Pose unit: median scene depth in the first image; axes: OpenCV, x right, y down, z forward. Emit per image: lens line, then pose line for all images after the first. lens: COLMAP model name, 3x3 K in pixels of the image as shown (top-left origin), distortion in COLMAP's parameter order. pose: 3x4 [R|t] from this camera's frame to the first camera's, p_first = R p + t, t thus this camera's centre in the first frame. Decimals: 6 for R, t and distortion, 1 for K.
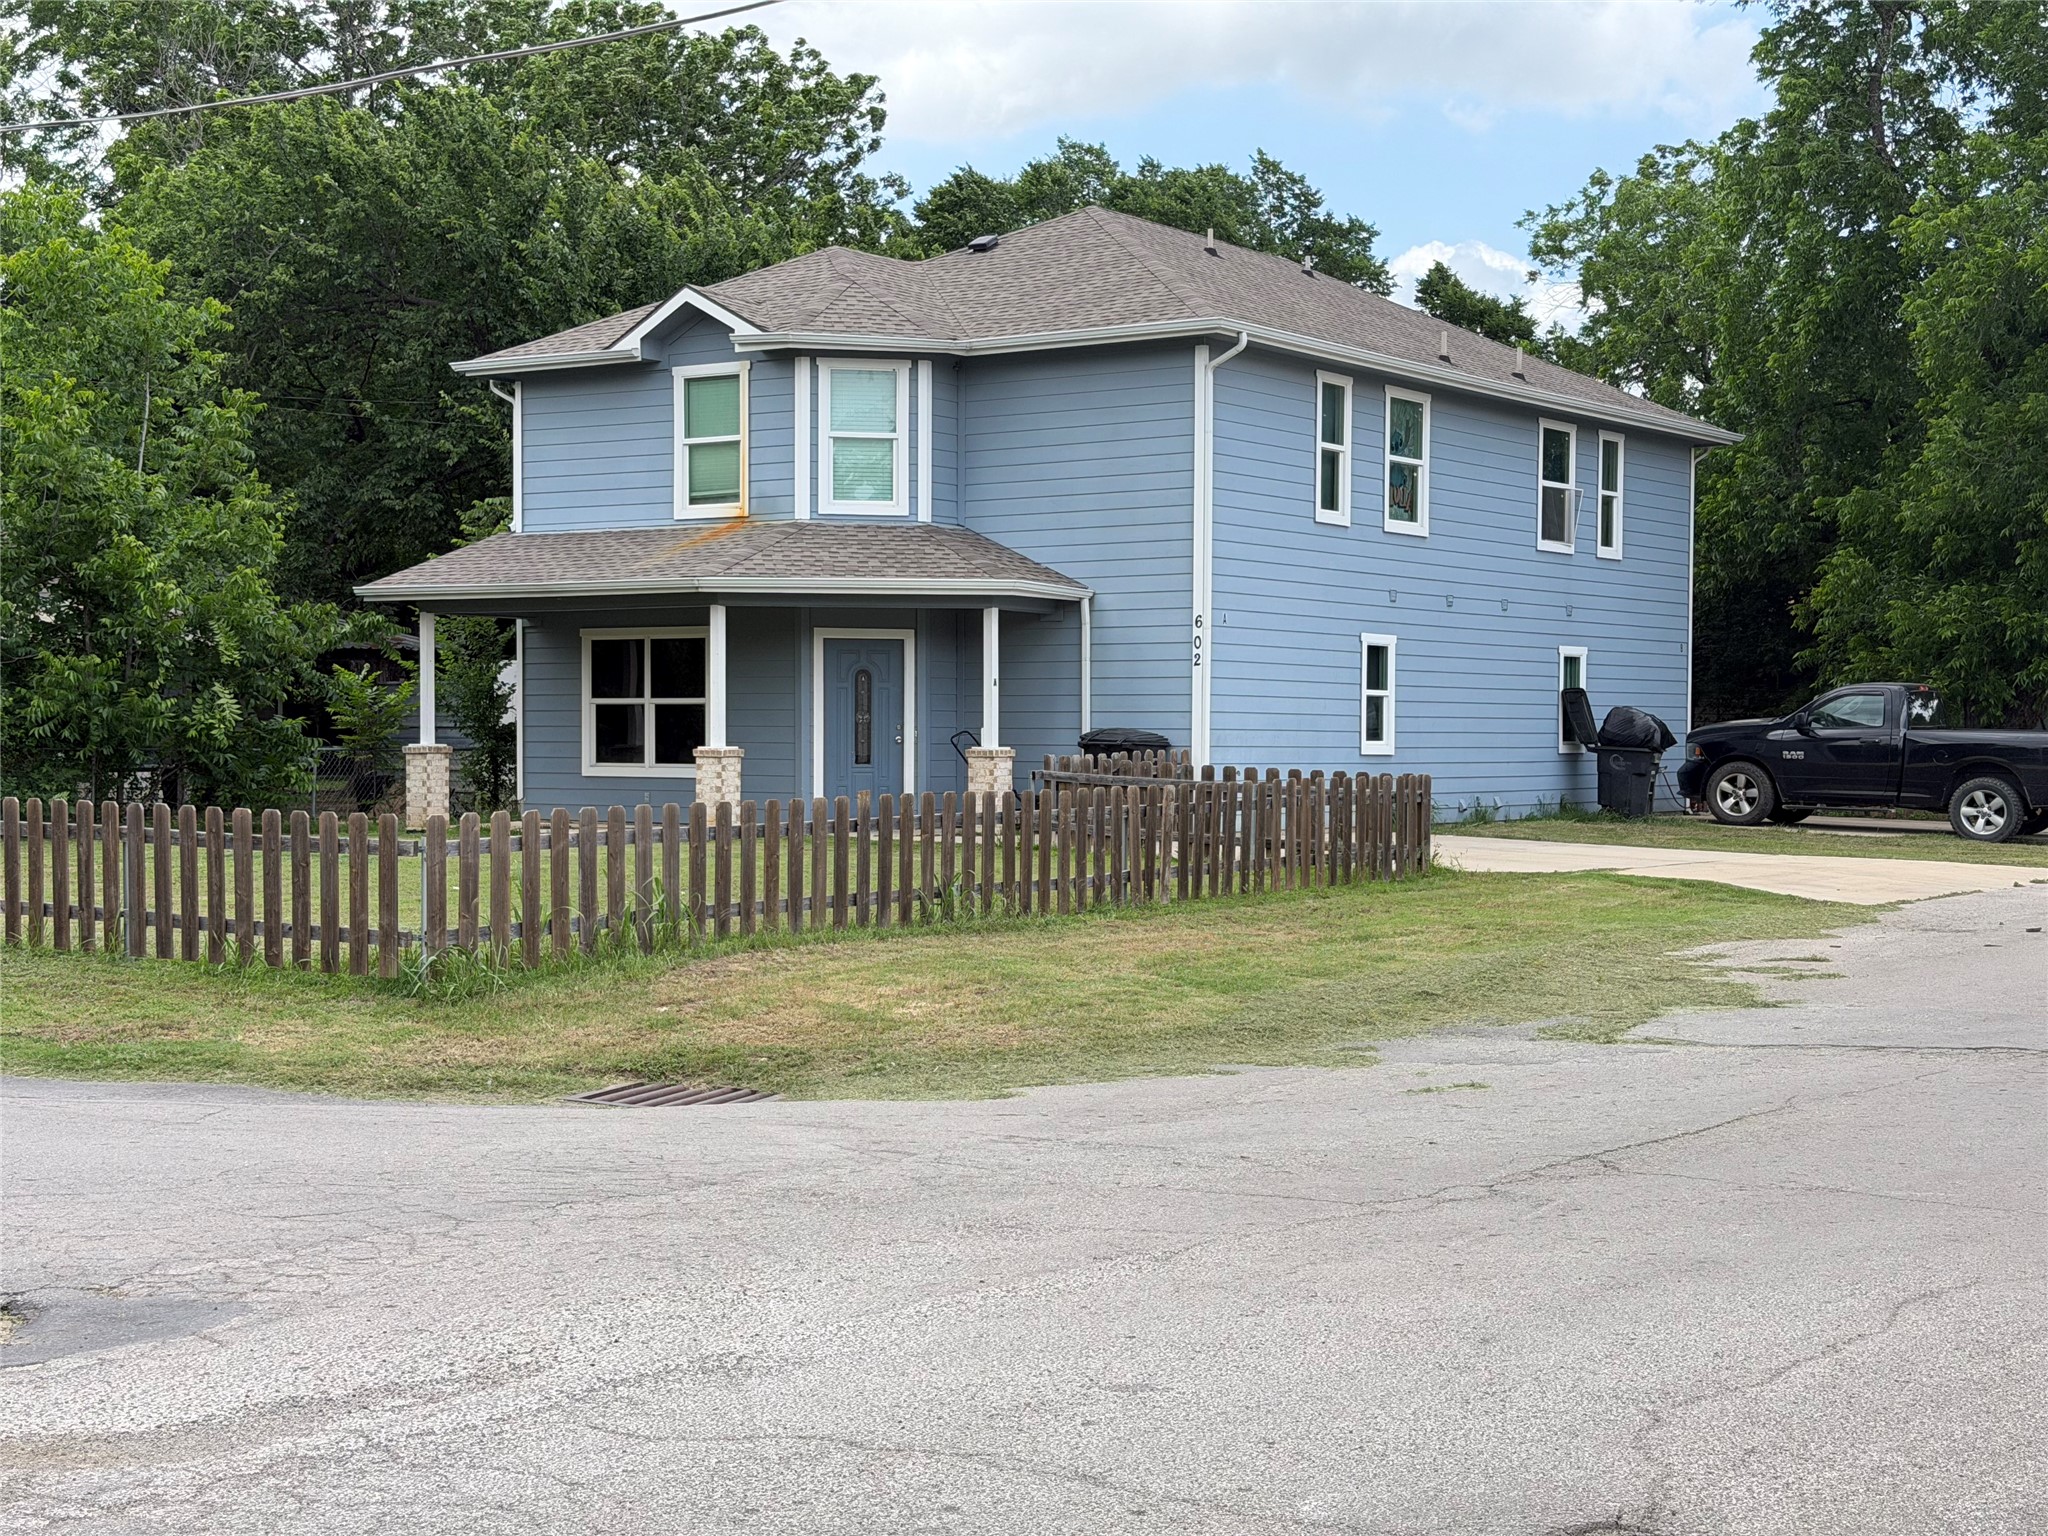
lens RADIAL K [[2785.1, 0, 1024.0], [0, 2785.1, 768.0], [0, 0, 1]] dist [0.101252, 0.026385]
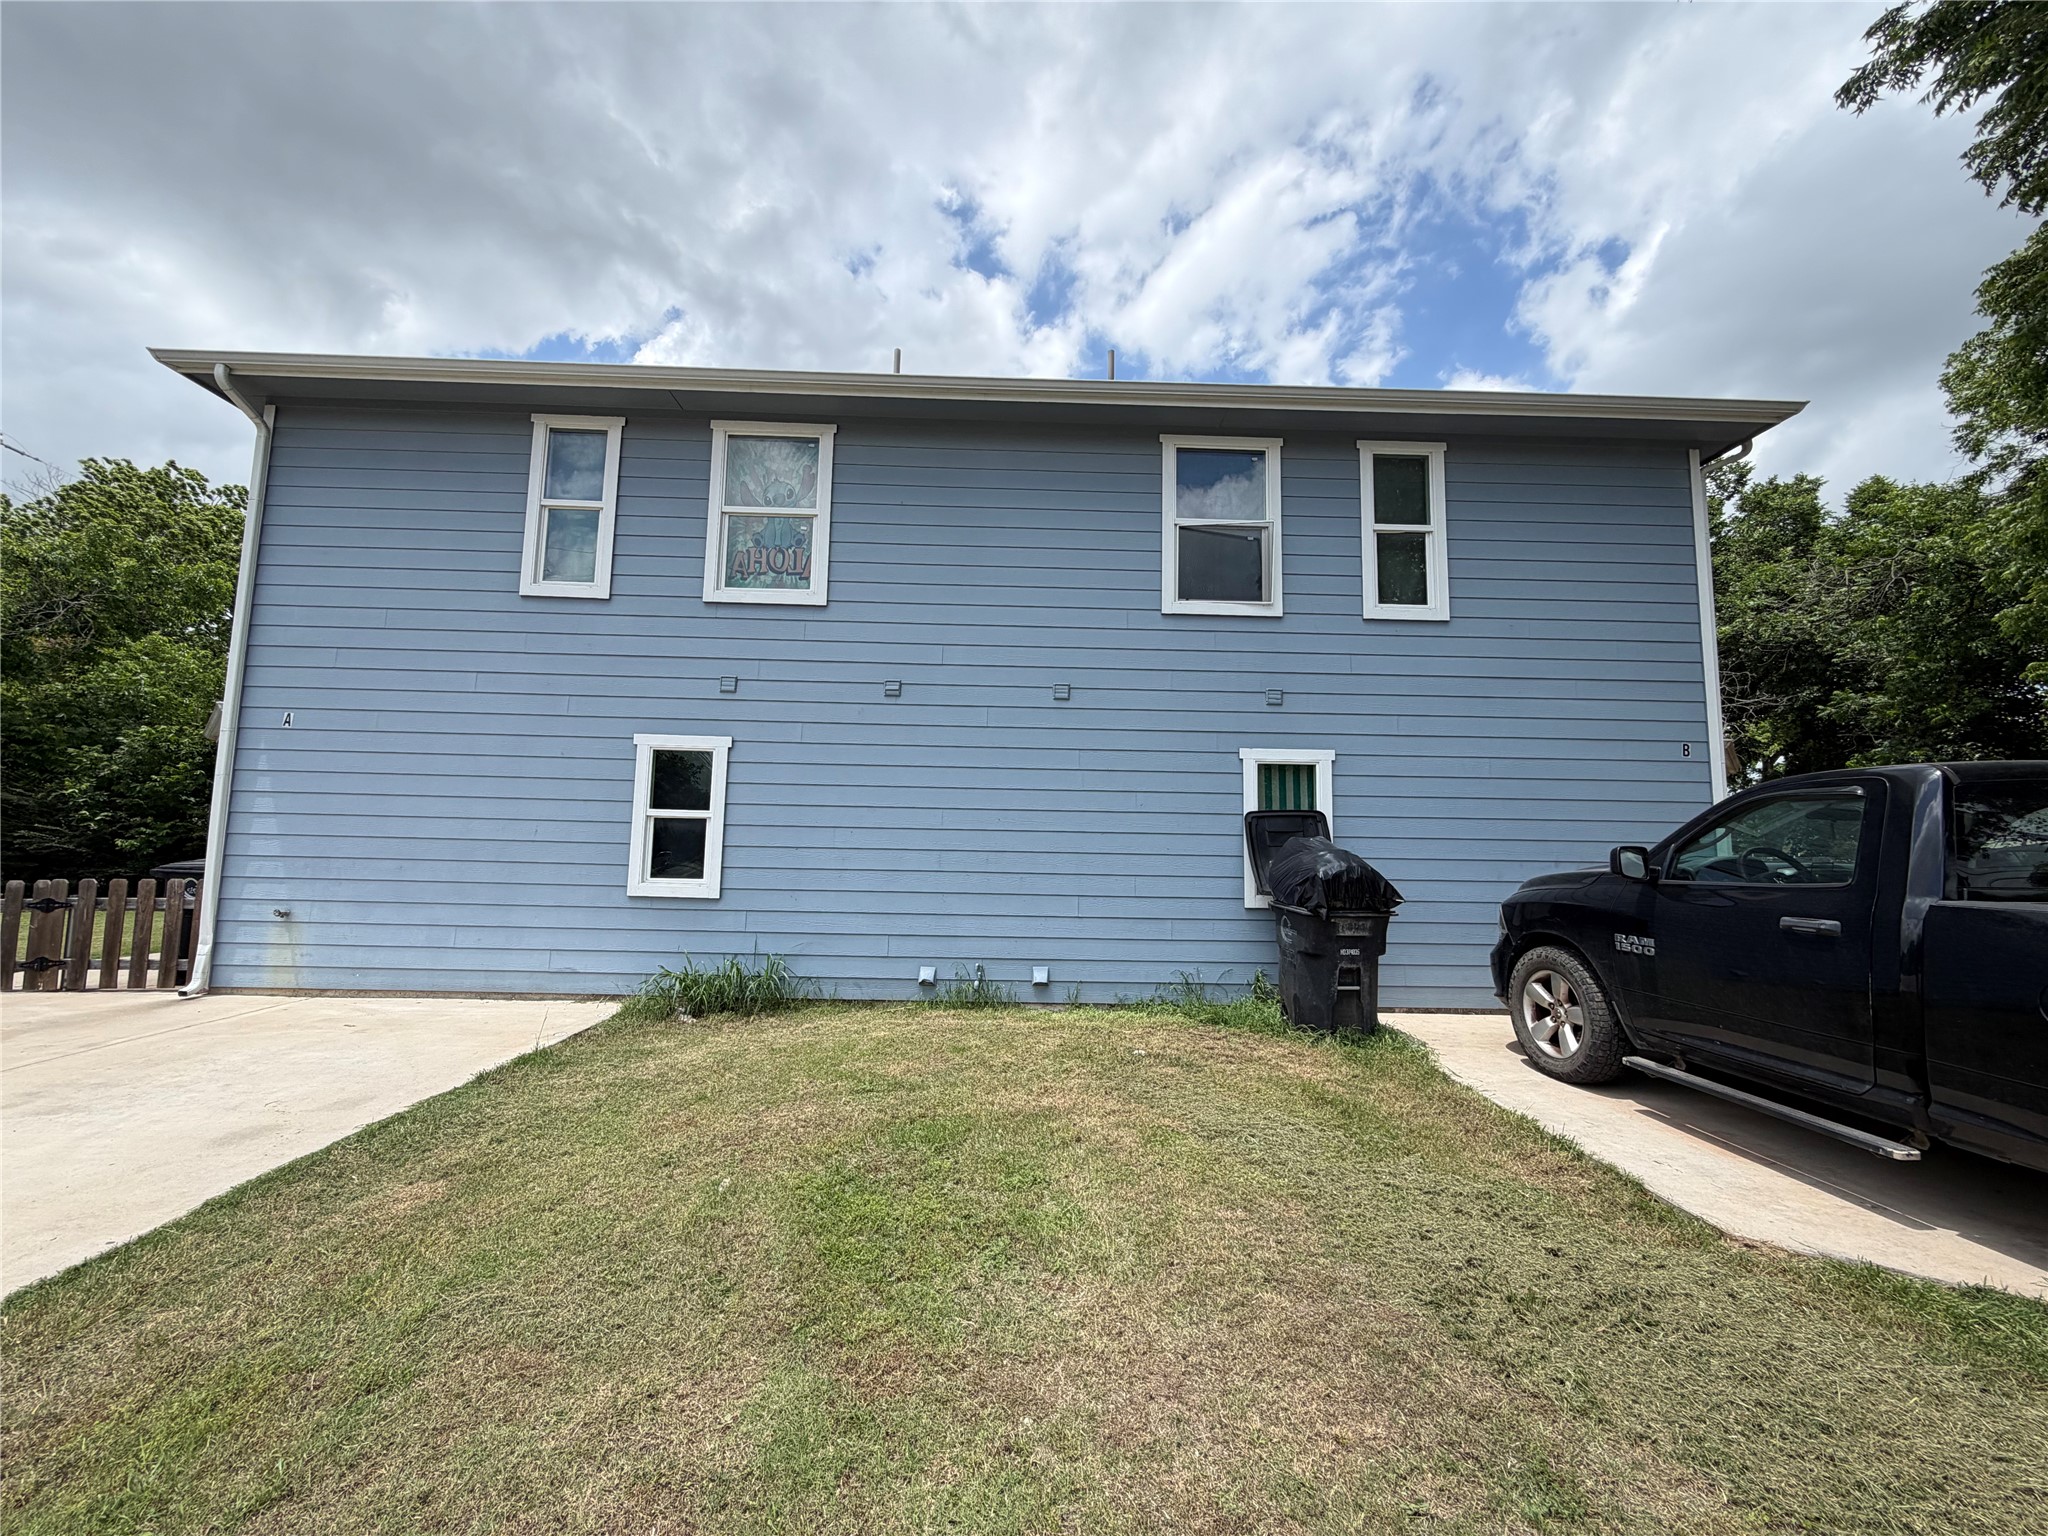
lens RADIAL K [[808.7, 0, 1024.0], [0, 808.7, 768.0], [0, 0, 1]] dist [-0.002620, -0.000247]
pose [[0.604155, -0.078505, -0.792990, 0.350467], [-0.026001, 0.992663, -0.118082, -0.015864], [0.796442, 0.091958, 0.597681, 0.933228]]
